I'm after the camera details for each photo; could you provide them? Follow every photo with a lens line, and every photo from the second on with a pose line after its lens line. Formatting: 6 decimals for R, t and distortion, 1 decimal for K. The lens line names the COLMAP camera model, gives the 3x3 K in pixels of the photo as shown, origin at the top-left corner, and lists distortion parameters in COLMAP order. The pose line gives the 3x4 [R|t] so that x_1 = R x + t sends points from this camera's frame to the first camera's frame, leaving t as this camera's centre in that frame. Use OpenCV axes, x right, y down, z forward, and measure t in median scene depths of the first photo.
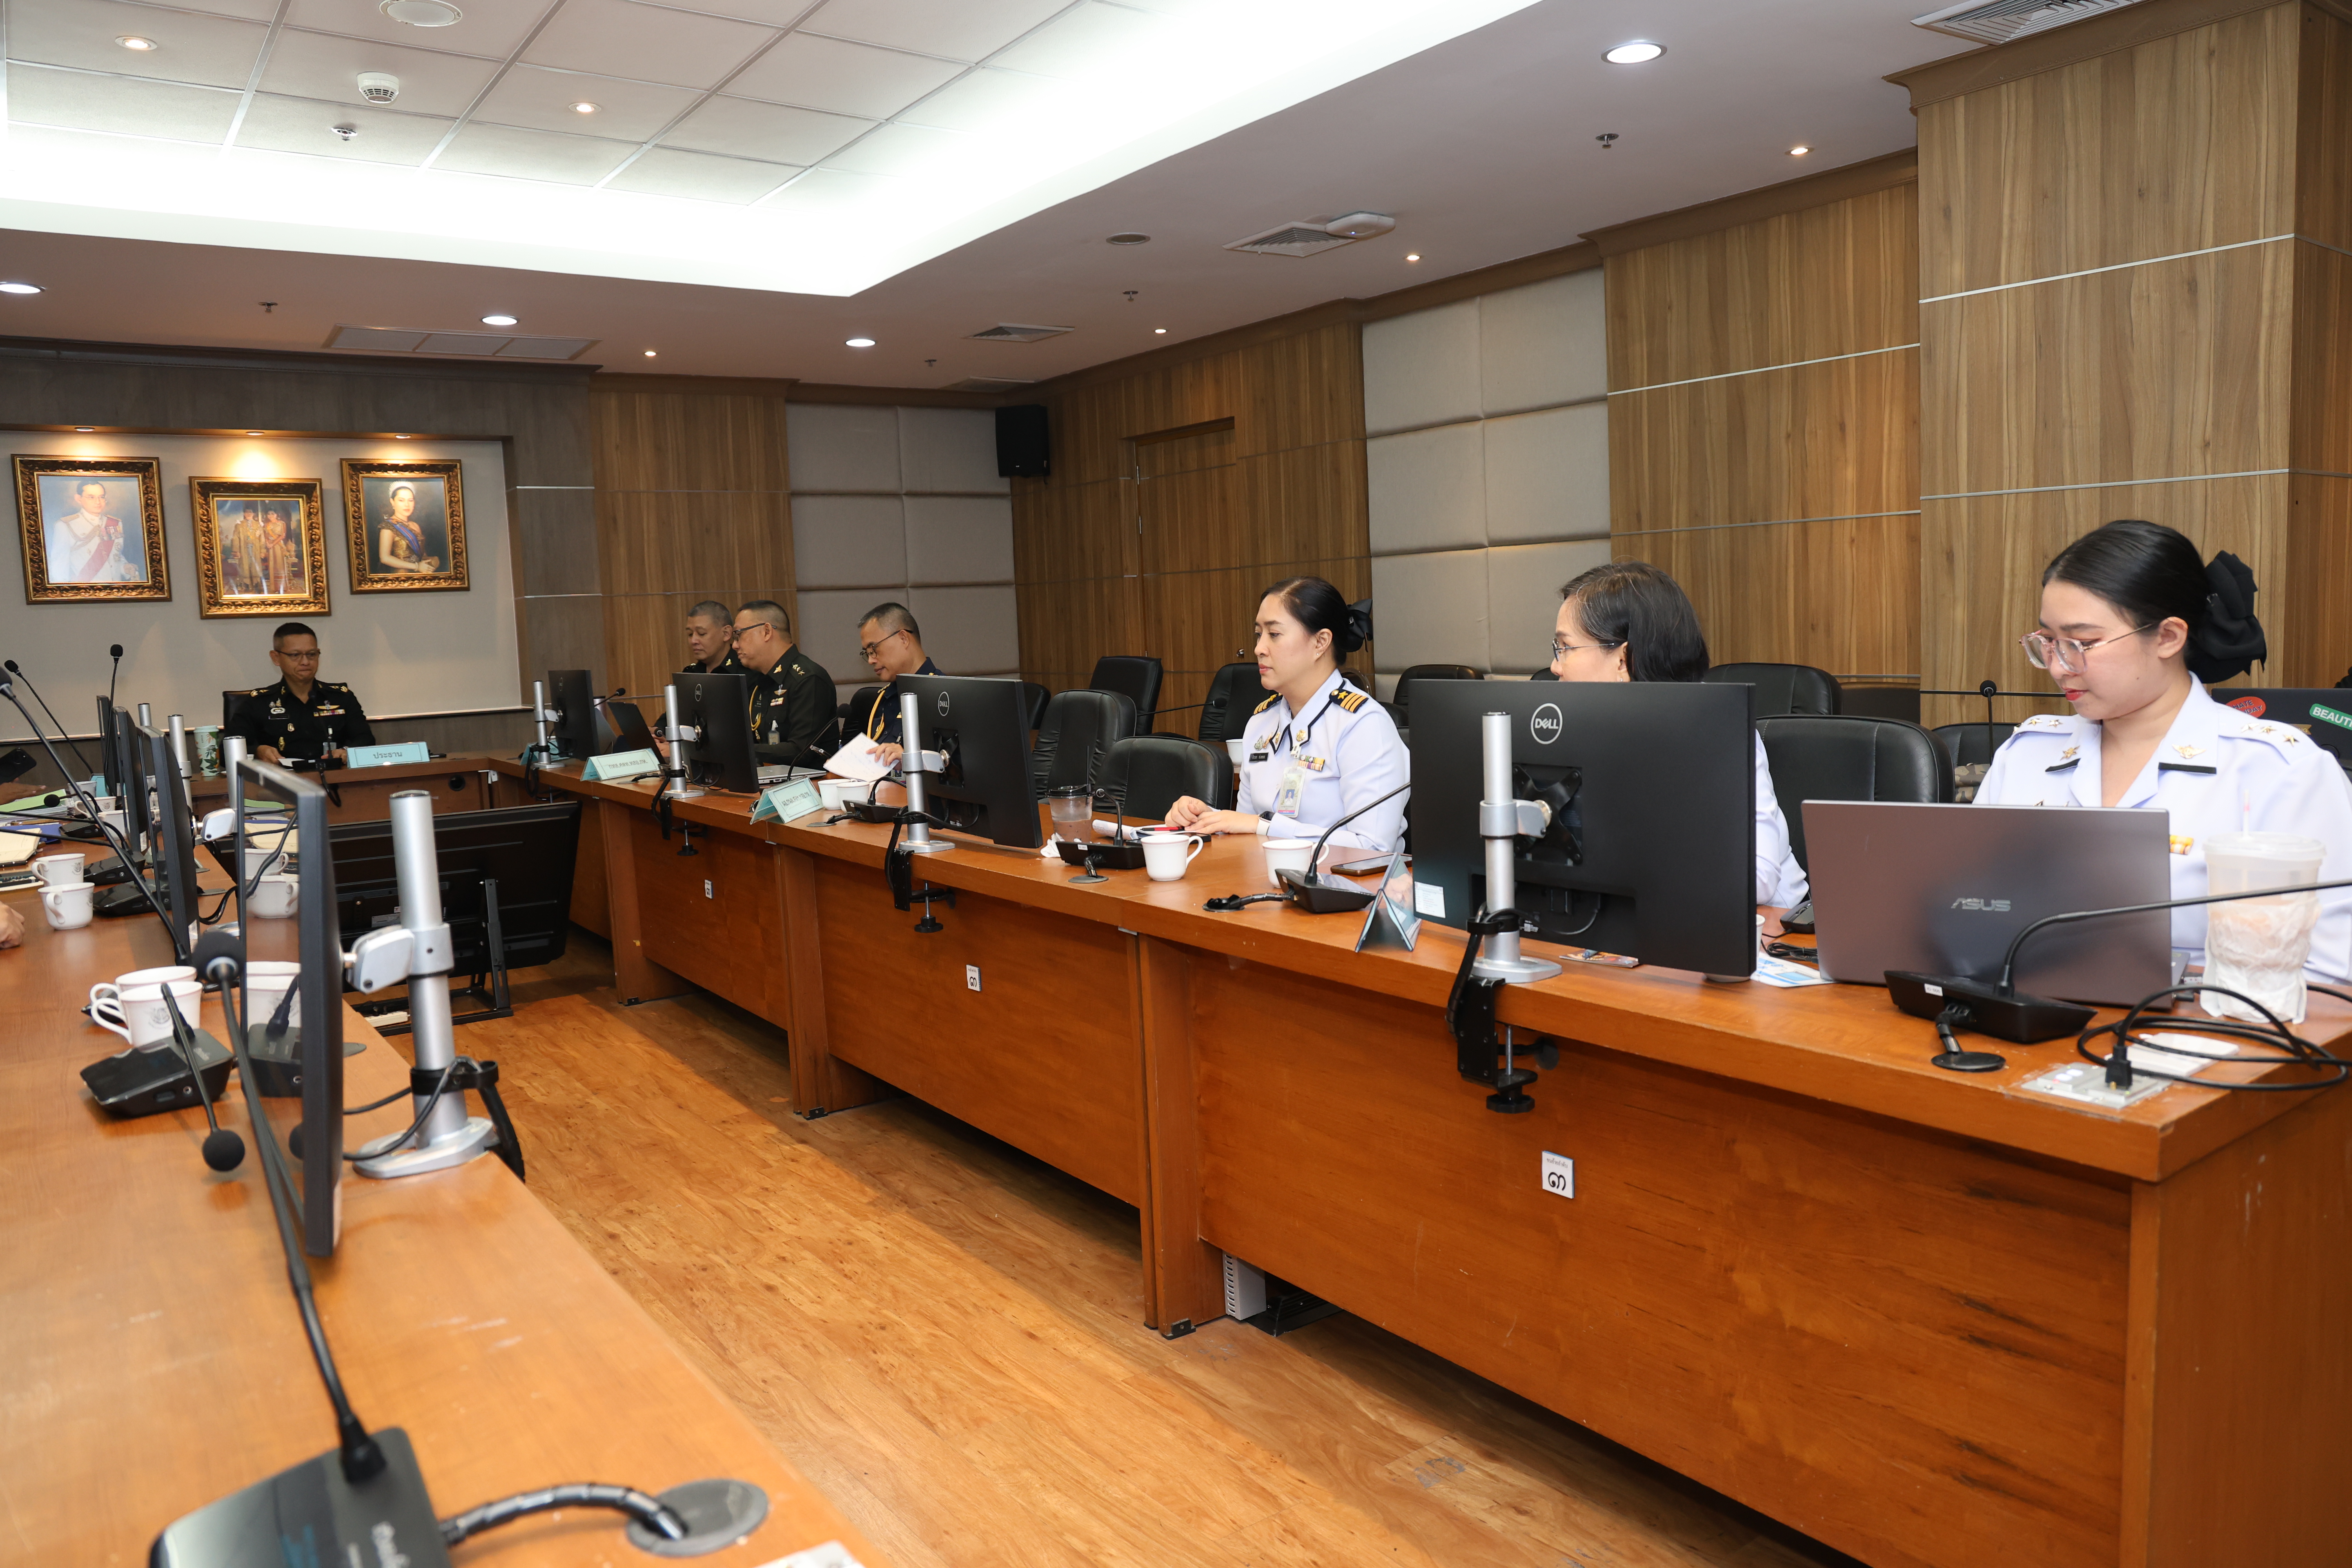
lens RADIAL K [[1664.3, 0, 1176.0], [0, 1664.3, 784.0], [0, 0, 1]] dist [-0.005747, 0.002050]
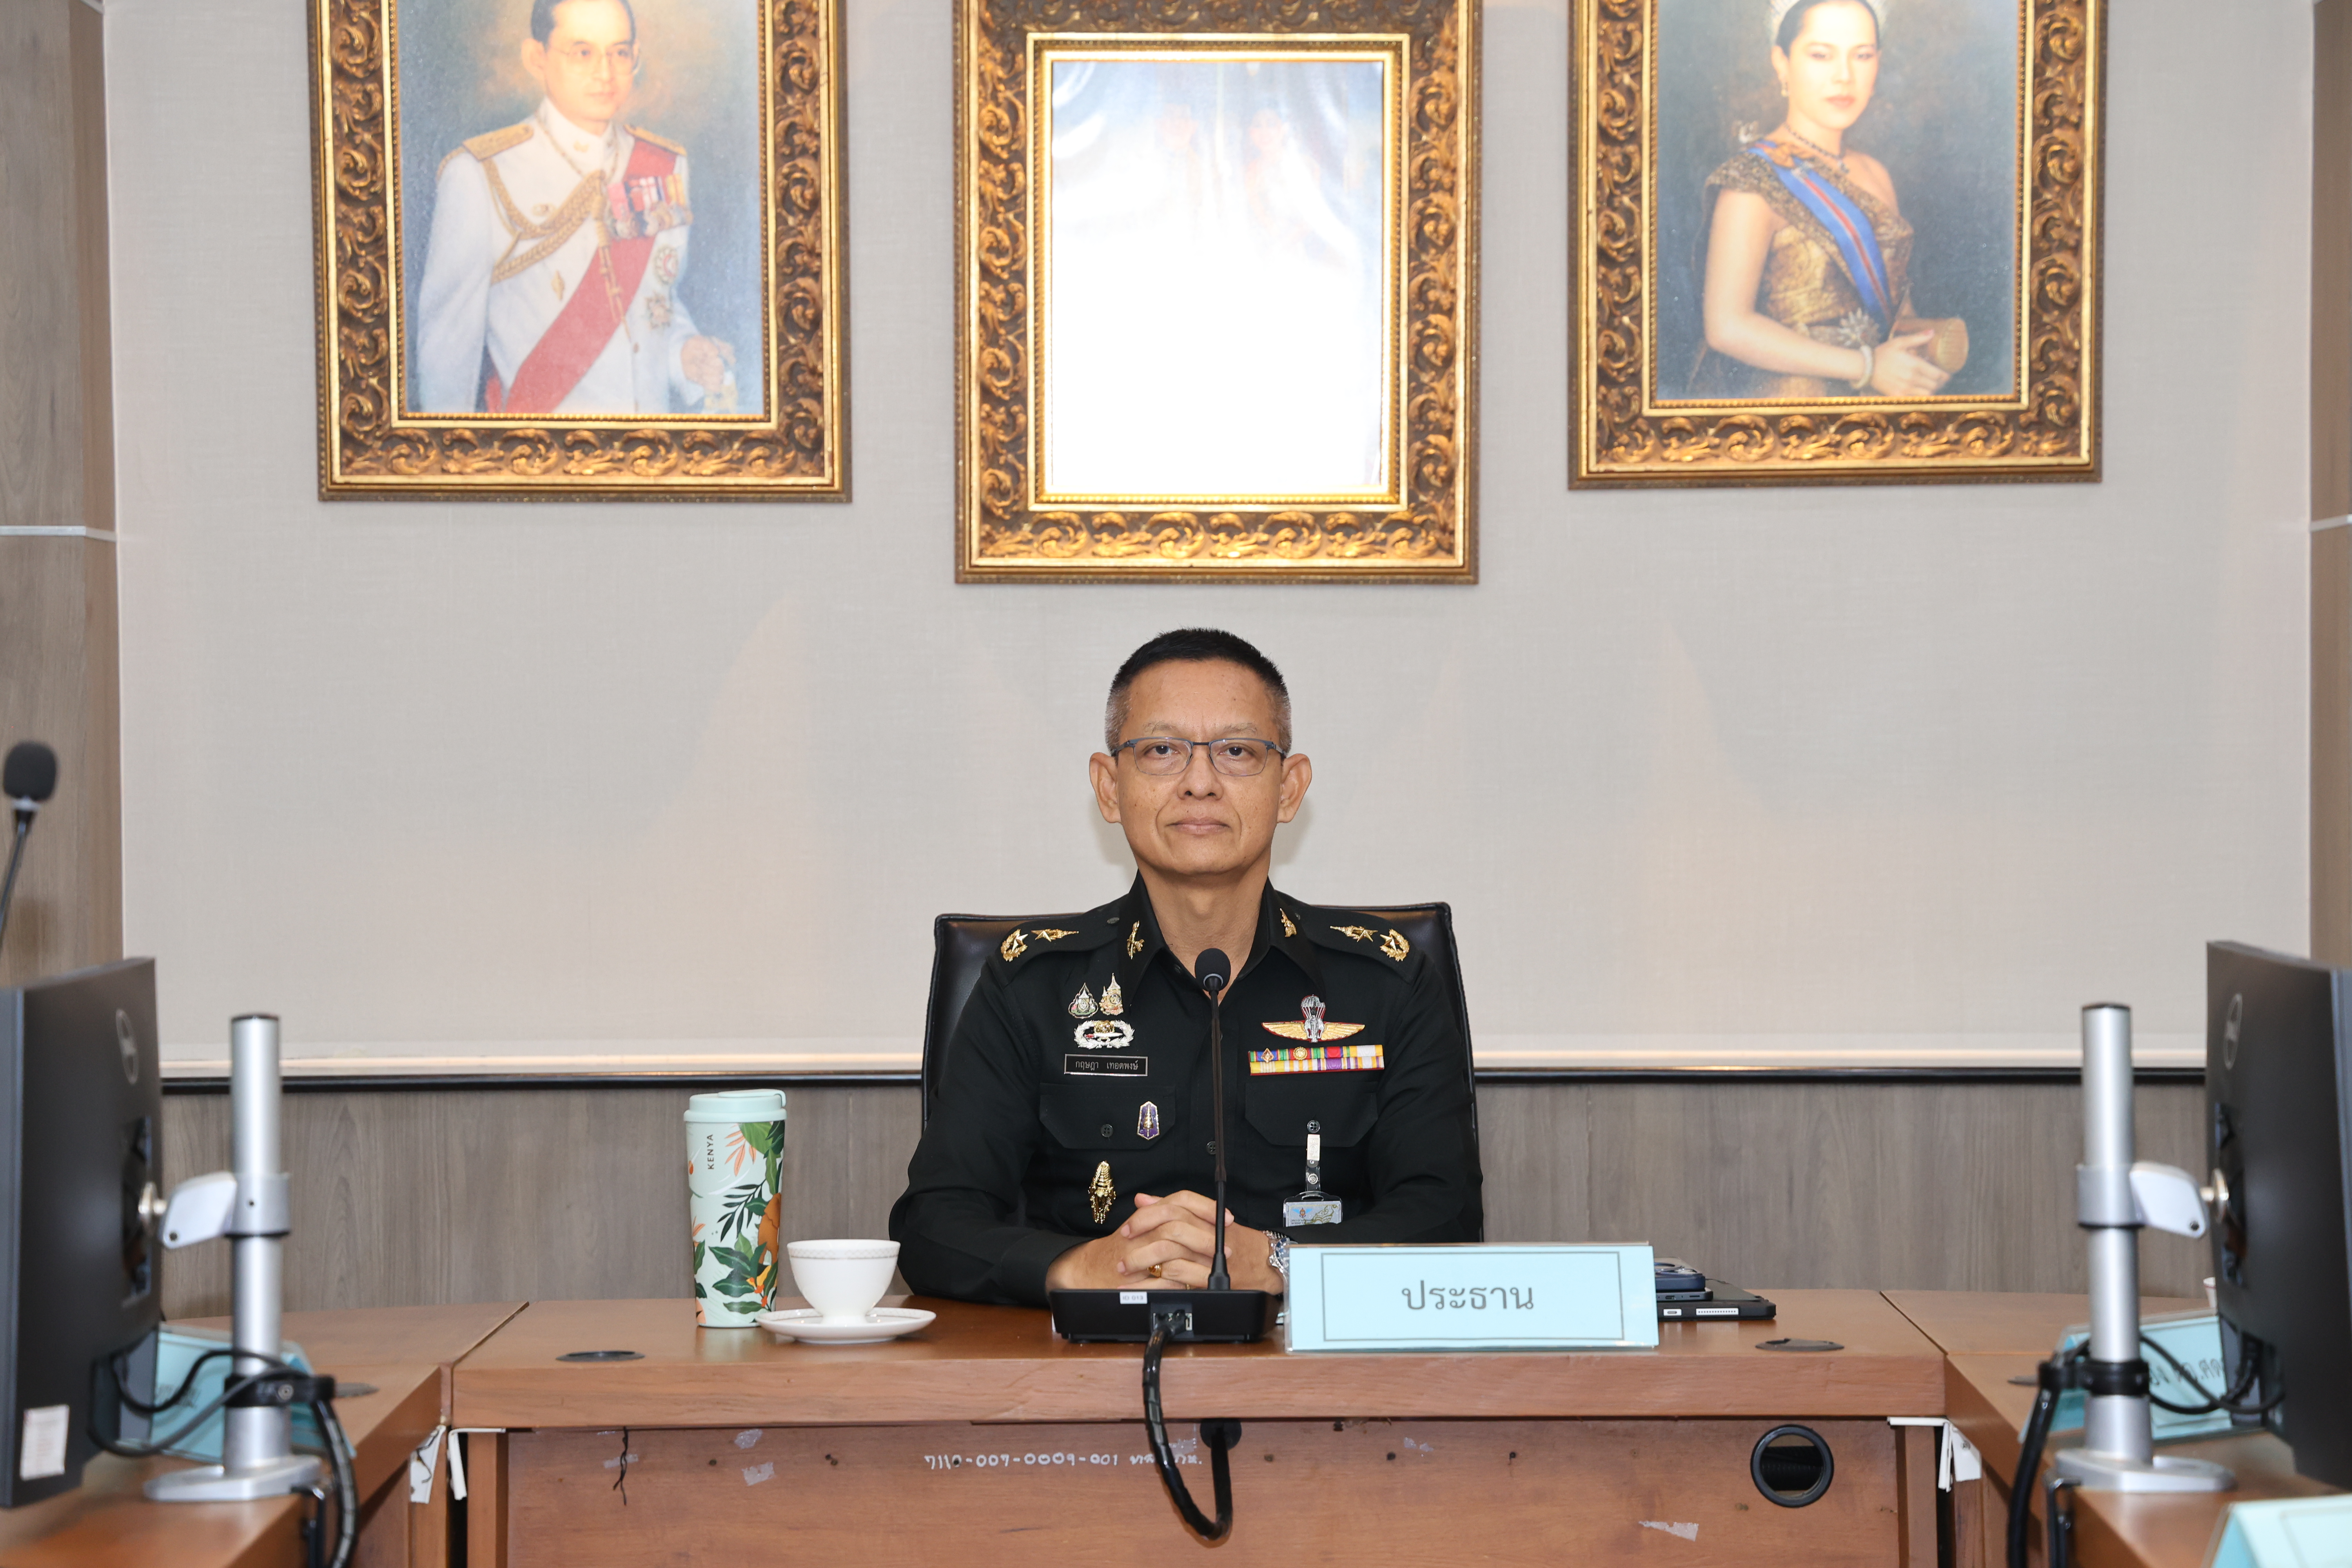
lens RADIAL K [[7311.8, 0, 1174.1], [0, 7311.8, 754.6], [0, 0, 1]] dist [1.177142, -3.161058]
pose [[0.846440, 0.039583, -0.531011, -0.063345], [-0.082591, 0.994924, -0.057487, -0.048348], [0.526040, 0.092516, 0.845413, 0.387745]]
